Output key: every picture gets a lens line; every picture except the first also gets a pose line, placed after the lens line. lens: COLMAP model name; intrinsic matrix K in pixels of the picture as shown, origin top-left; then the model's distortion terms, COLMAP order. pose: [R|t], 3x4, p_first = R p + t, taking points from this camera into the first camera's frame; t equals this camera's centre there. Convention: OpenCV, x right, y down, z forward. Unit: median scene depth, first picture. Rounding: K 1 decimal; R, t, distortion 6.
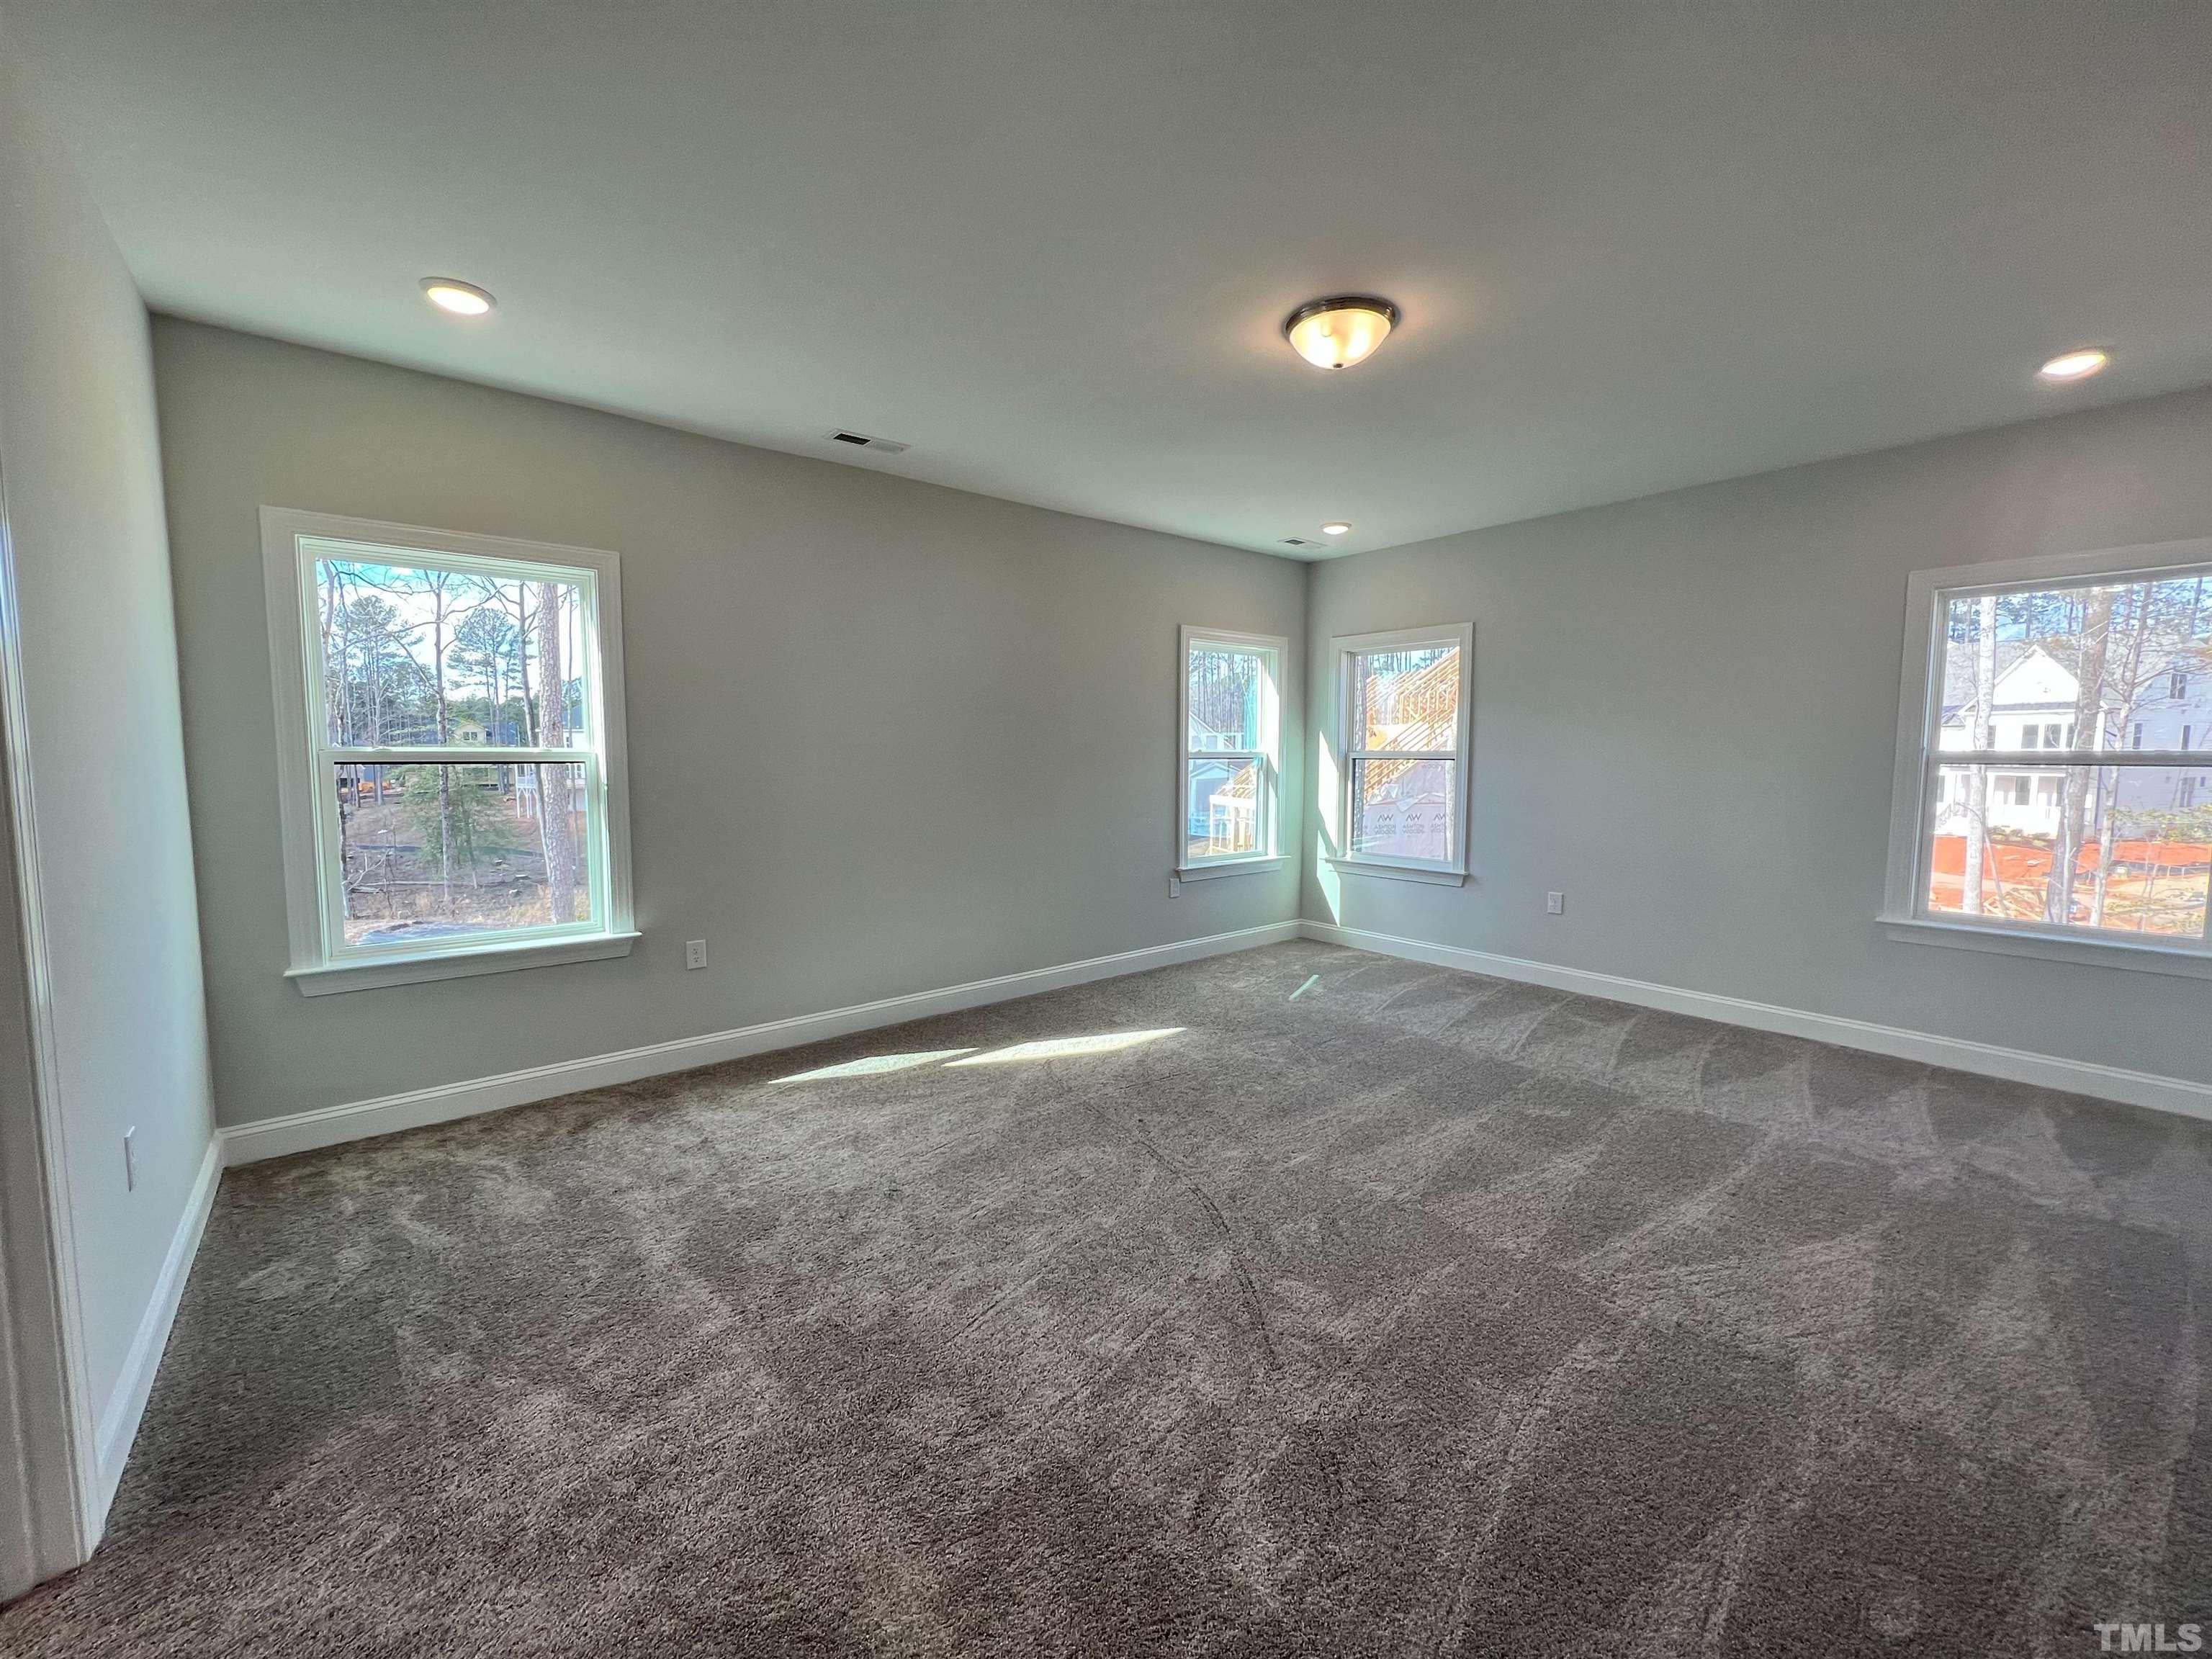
lens RADIAL K [[886.2, 0, 1099.9], [0, 886.2, 824.3], [0, 0, 1]] dist [-0.001372, 0.000085]
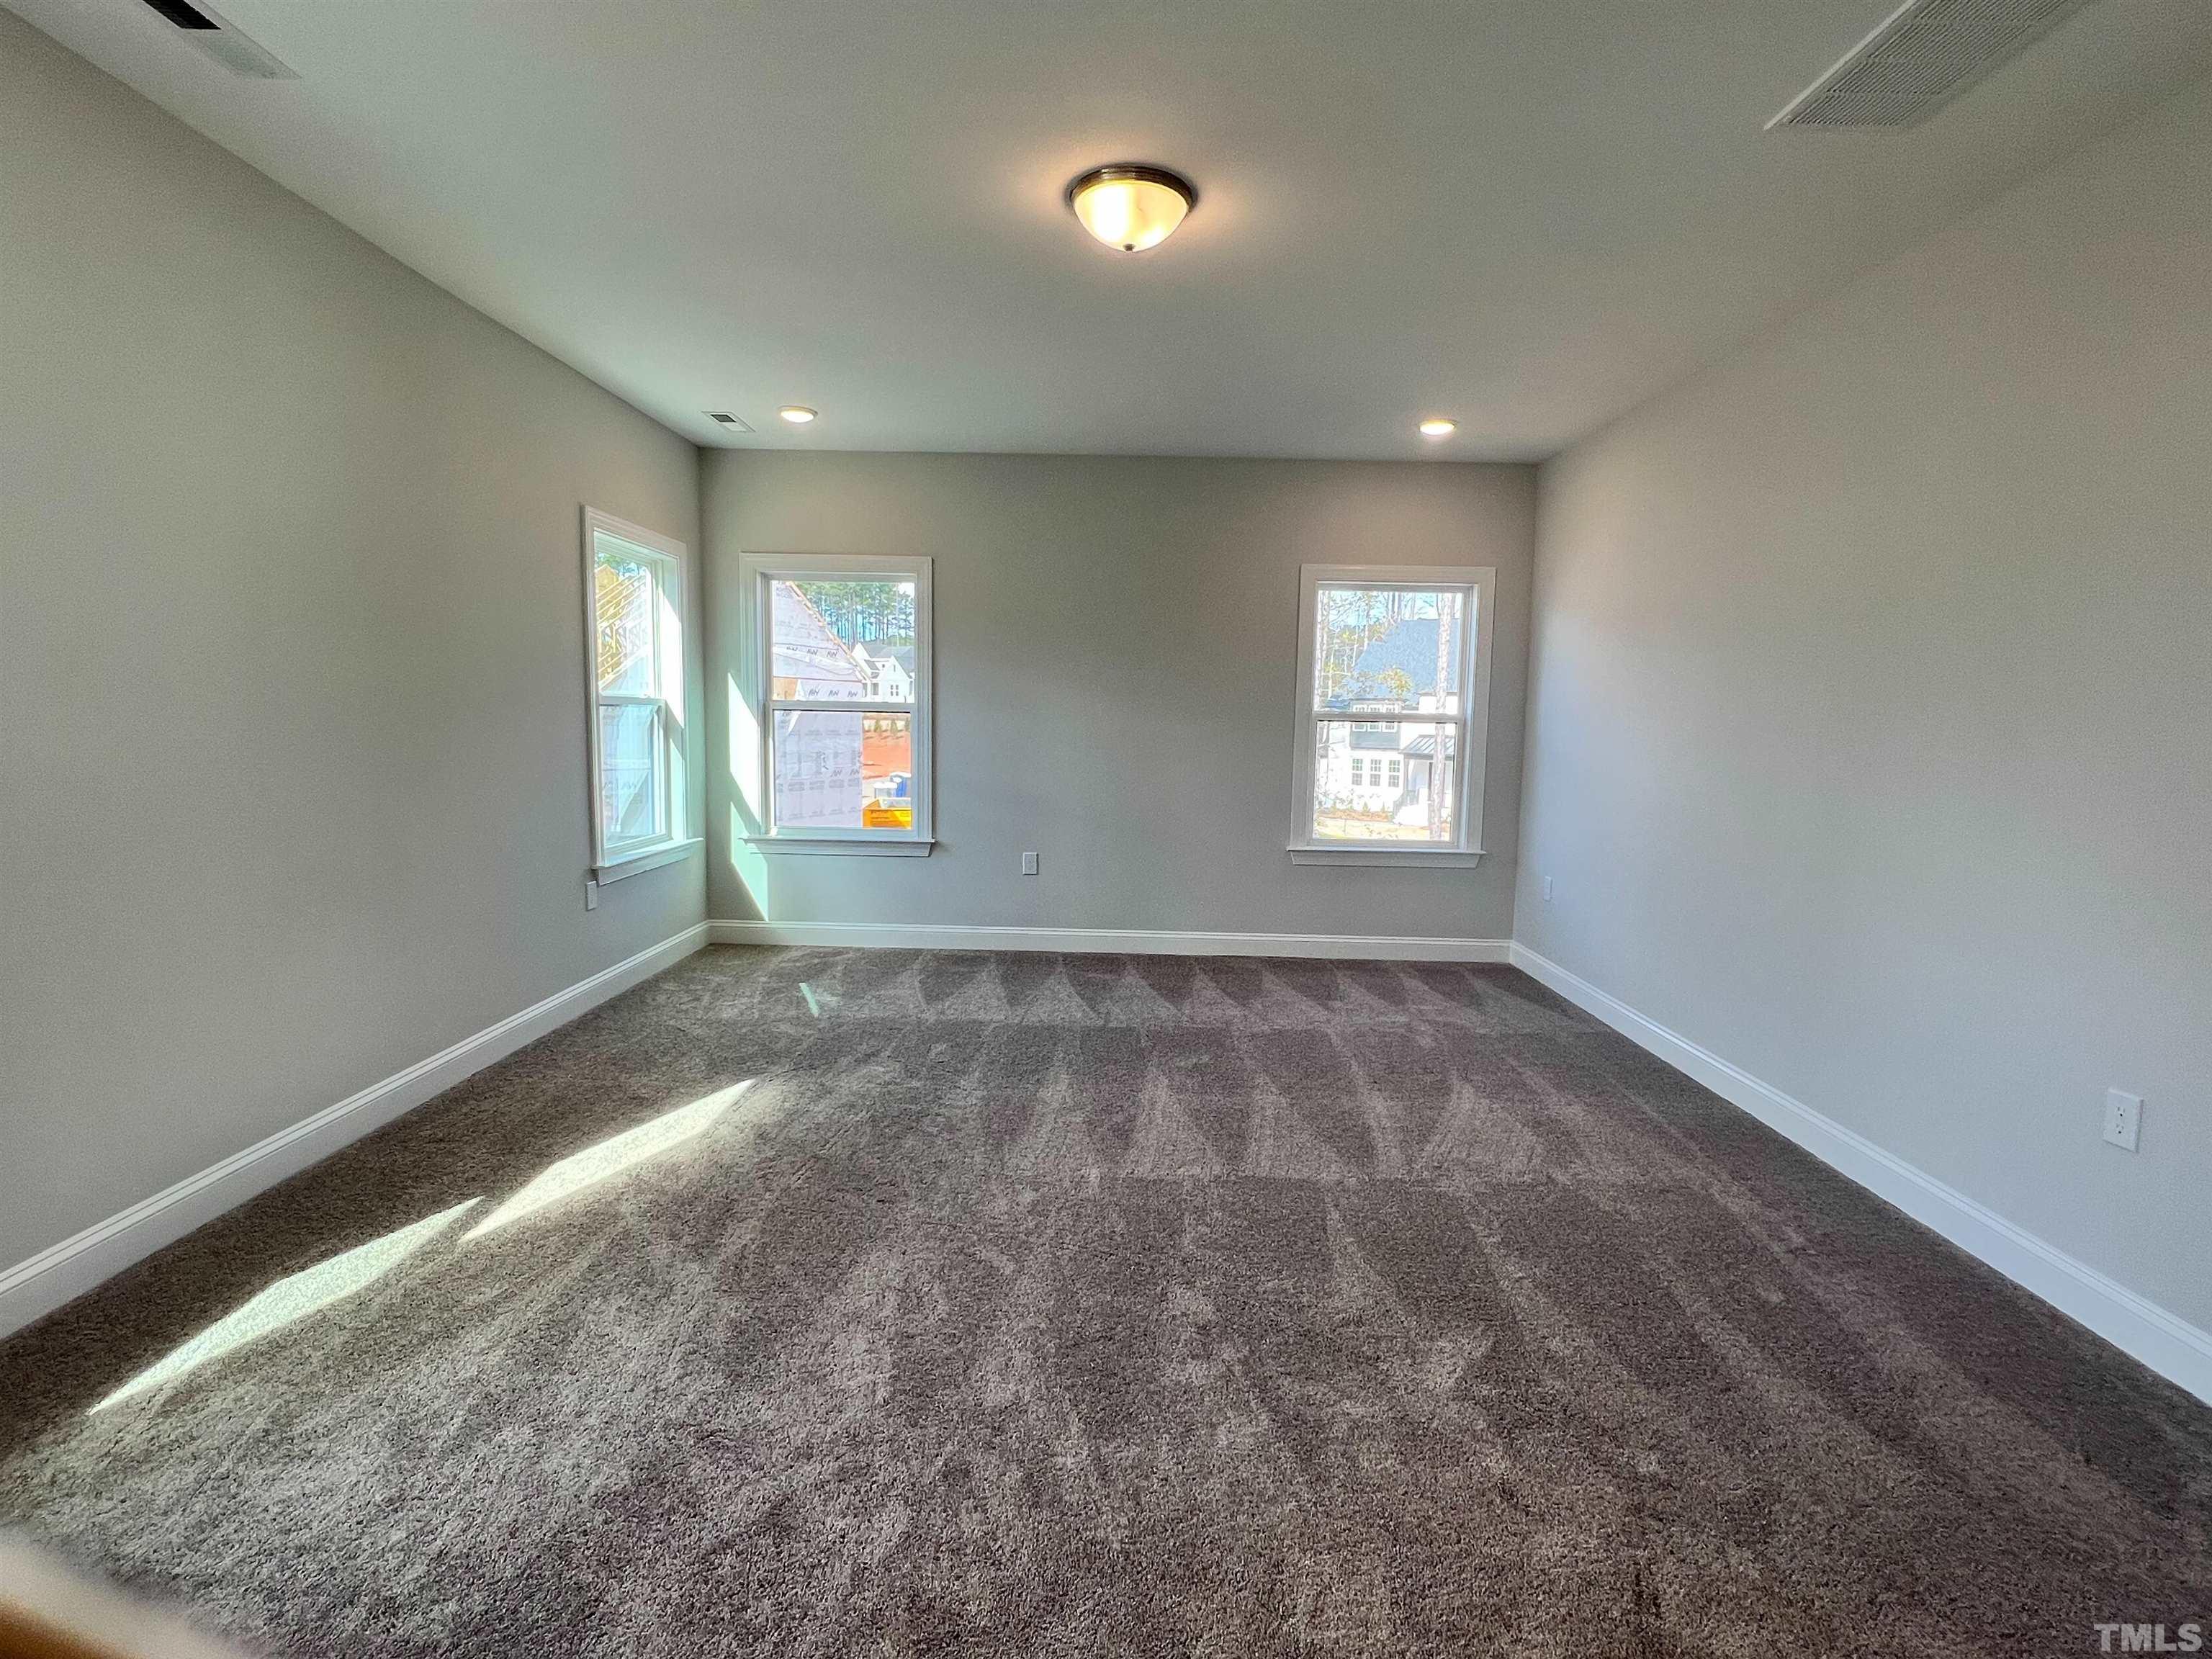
lens RADIAL K [[1063.0, 0, 1103.1], [0, 1063.0, 827.7], [0, 0, 1]] dist [-0.000413, 0.000283]
pose [[0.648156, -0.067178, 0.758539, -0.369254], [0.043256, 0.997741, 0.051401, -0.006670], [-0.760278, -0.000504, 0.649598, 0.227441]]
